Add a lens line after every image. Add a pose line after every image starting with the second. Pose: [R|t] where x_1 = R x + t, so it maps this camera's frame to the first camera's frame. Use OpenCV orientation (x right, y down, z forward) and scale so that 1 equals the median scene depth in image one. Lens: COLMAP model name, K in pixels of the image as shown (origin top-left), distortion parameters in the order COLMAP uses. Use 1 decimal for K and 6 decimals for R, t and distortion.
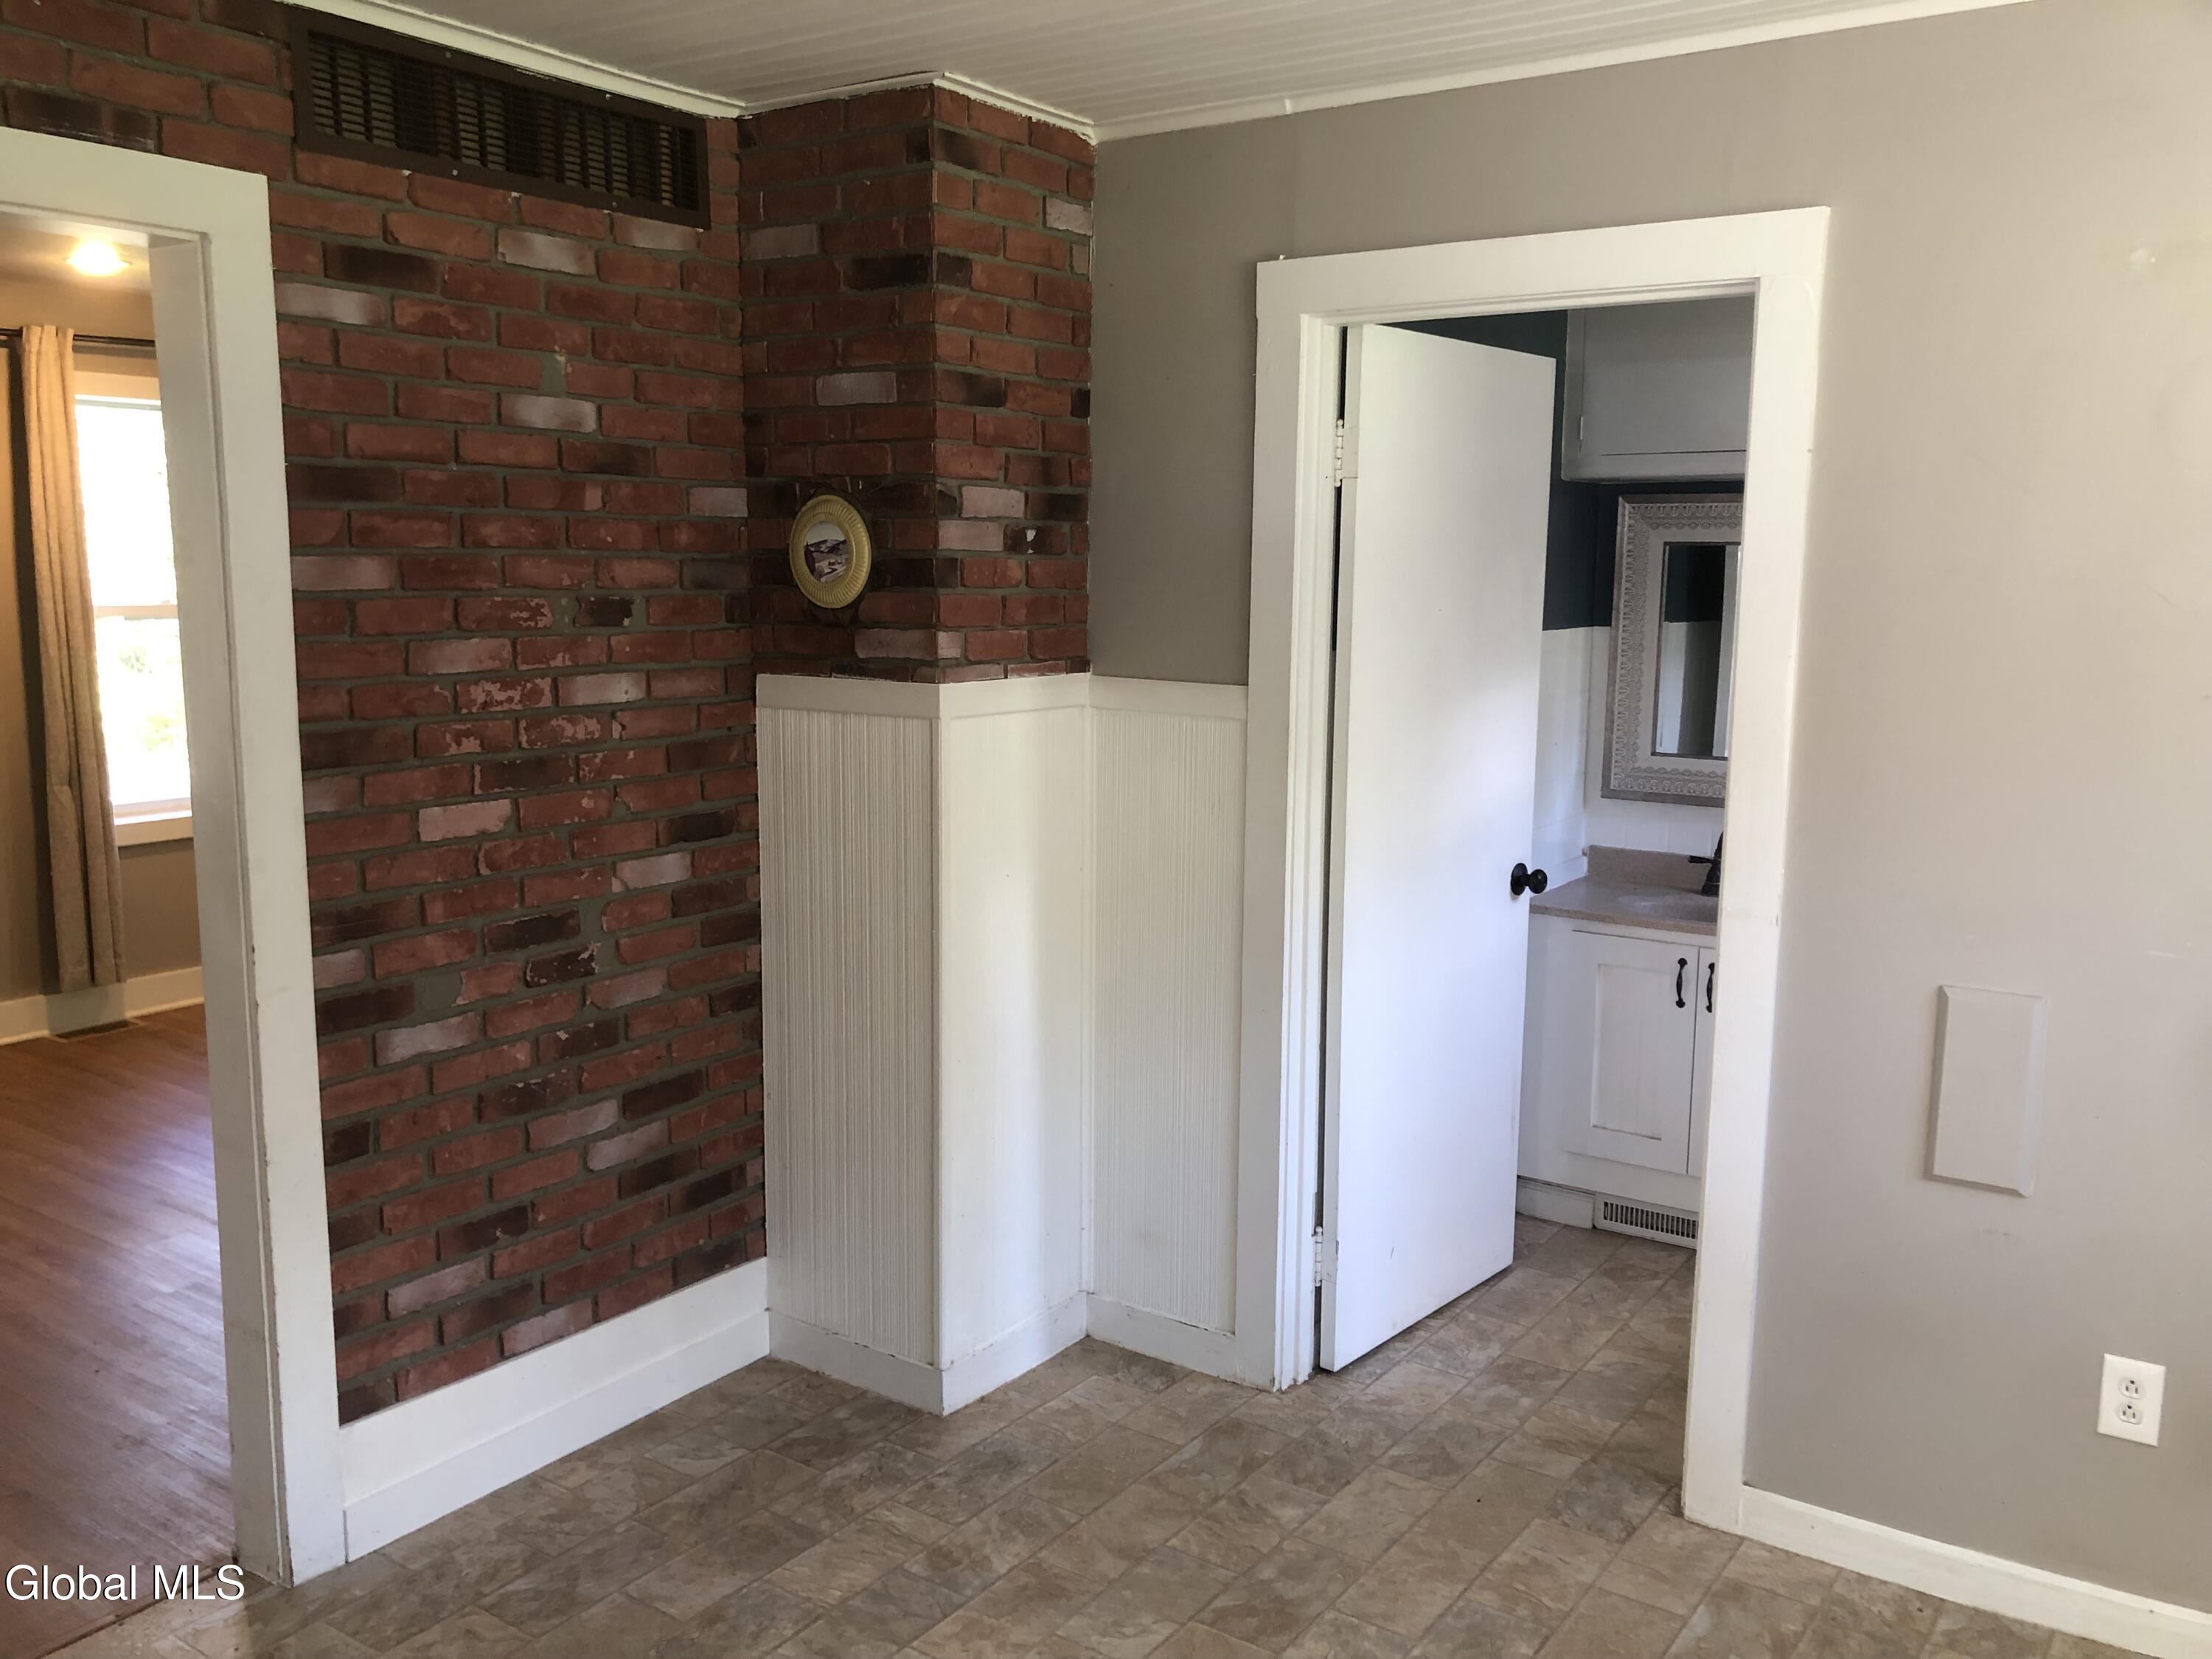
lens RADIAL K [[1789.3, 0, 1093.8], [0, 1789.3, 815.5], [0, 0, 1]] dist [0.027891, -0.012089]
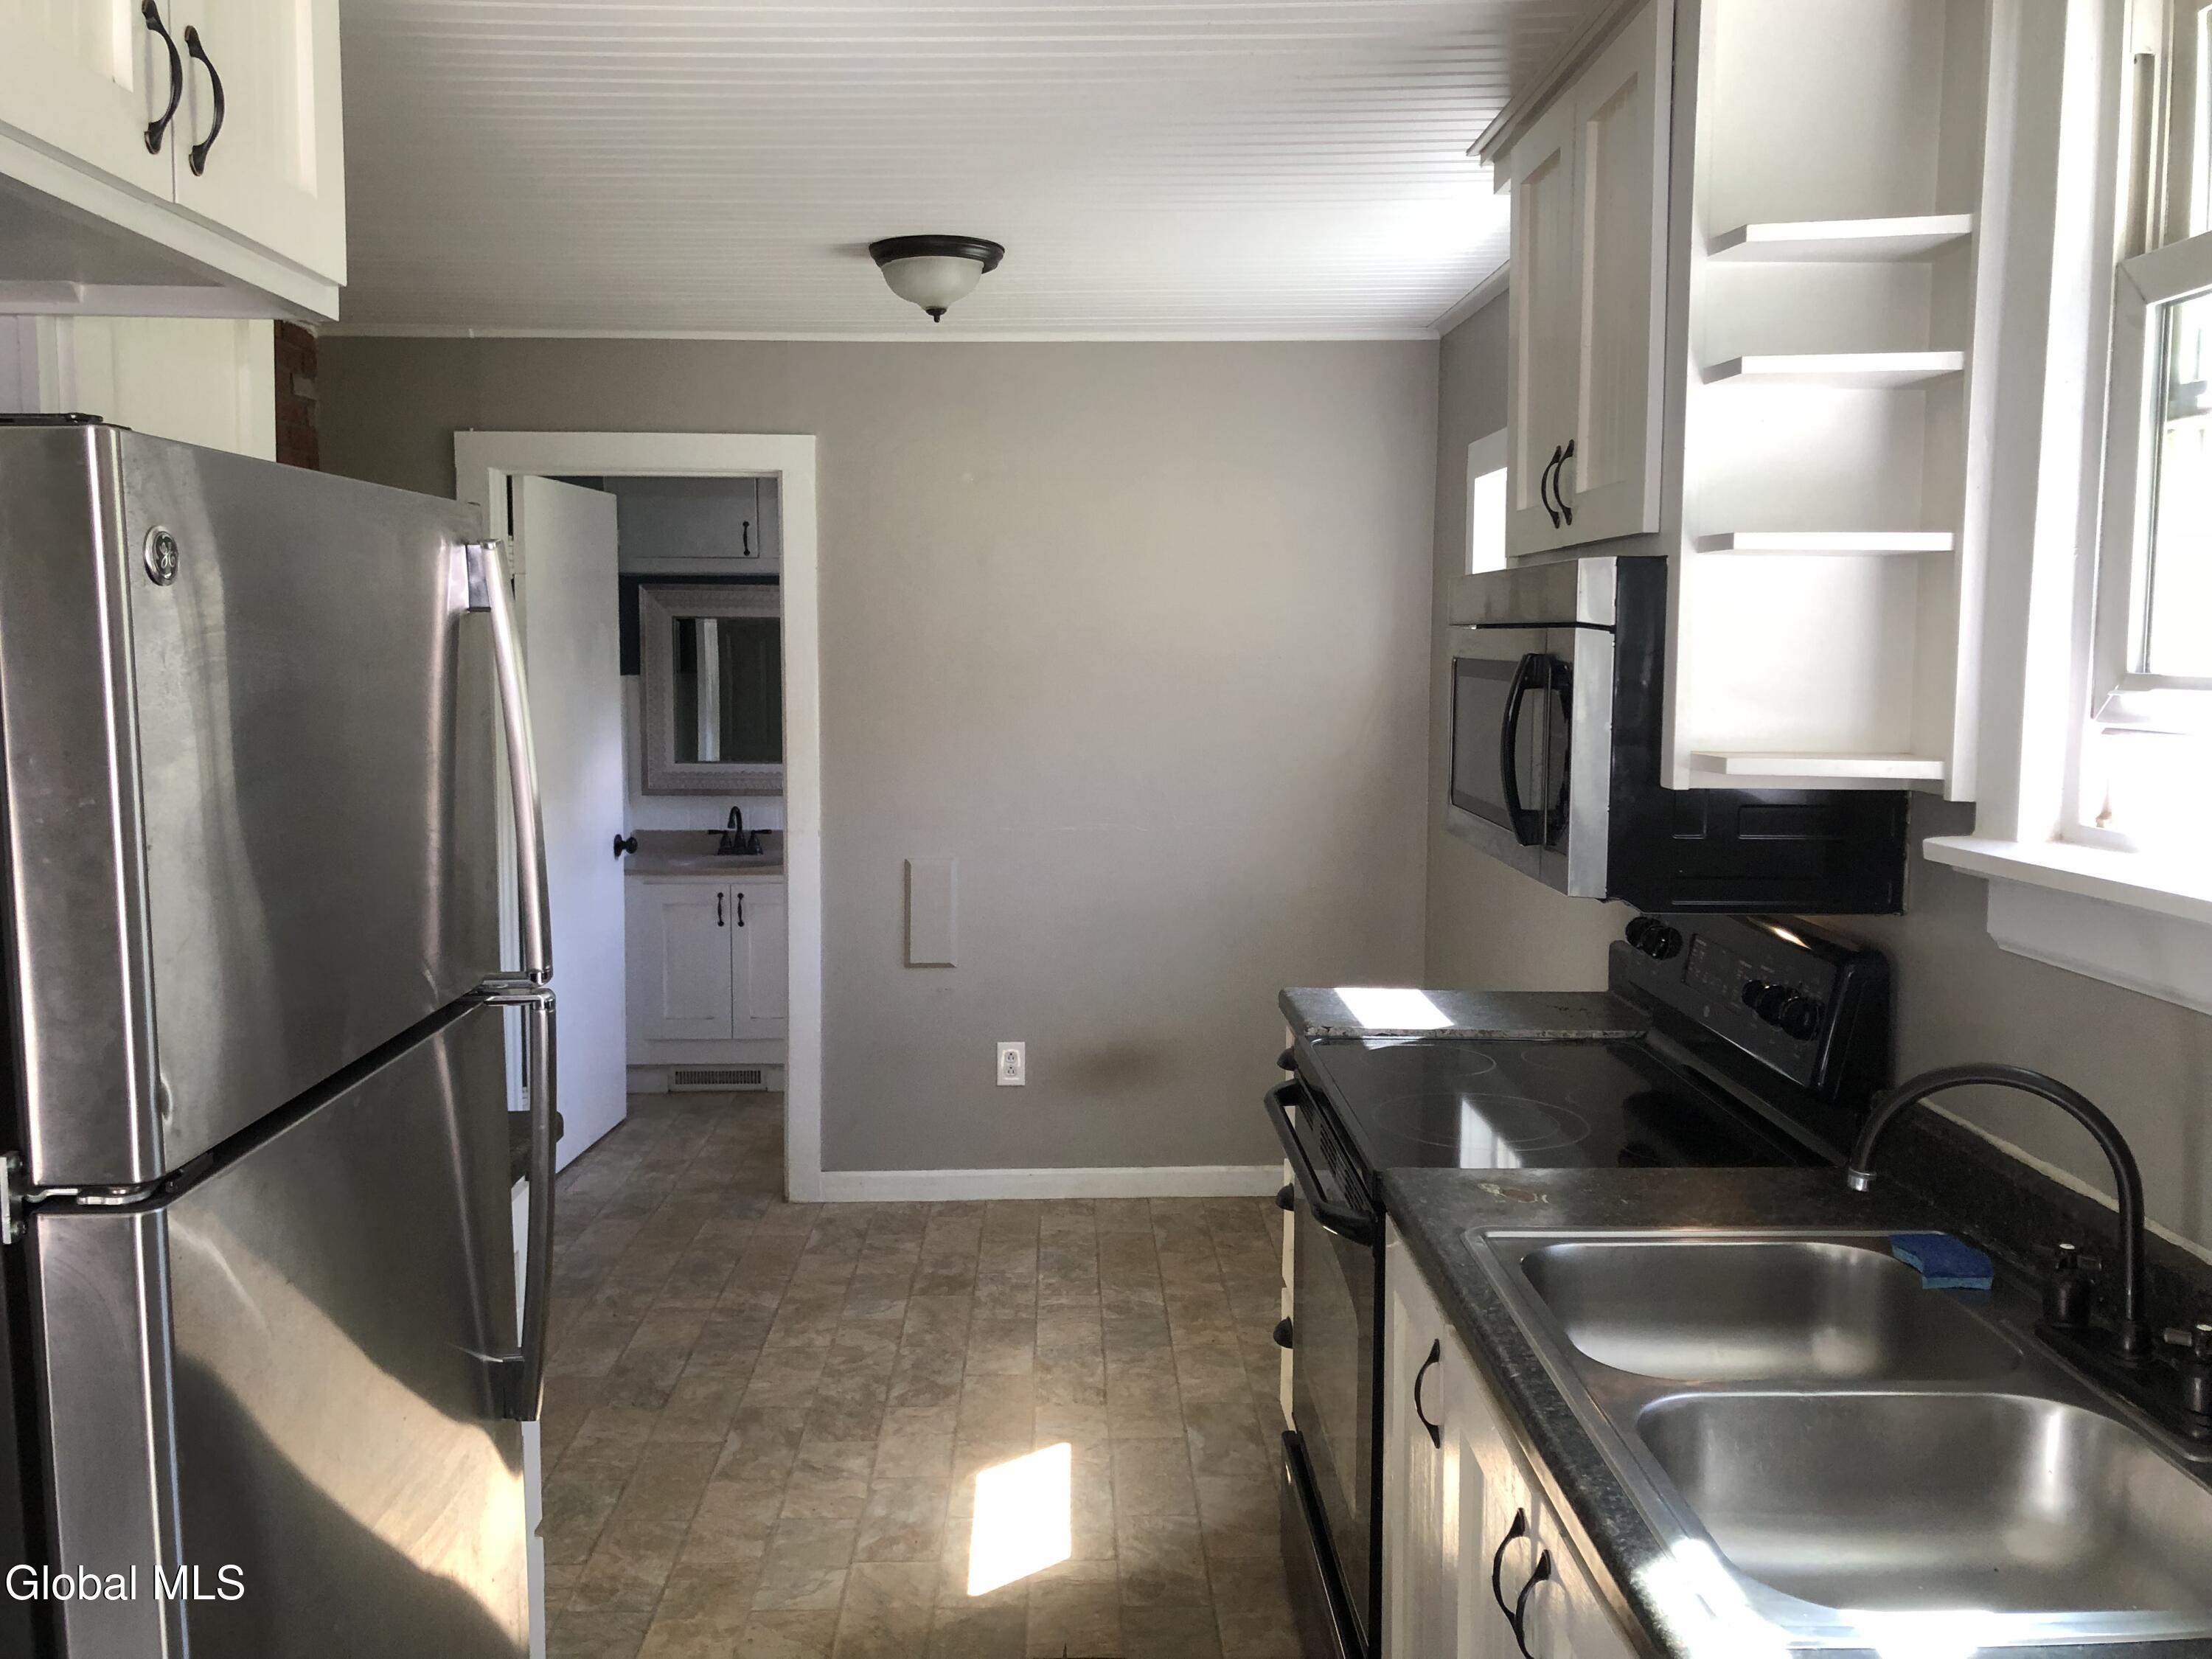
lens RADIAL K [[1777.9, 0, 1101.8], [0, 1777.9, 776.6], [0, 0, 1]] dist [0.011521, -0.040401]
pose [[0.799441, -0.053835, 0.598327, -0.379747], [0.087944, 0.995734, -0.027912, 0.066554], [-0.594272, 0.074933, 0.800766, -0.485811]]
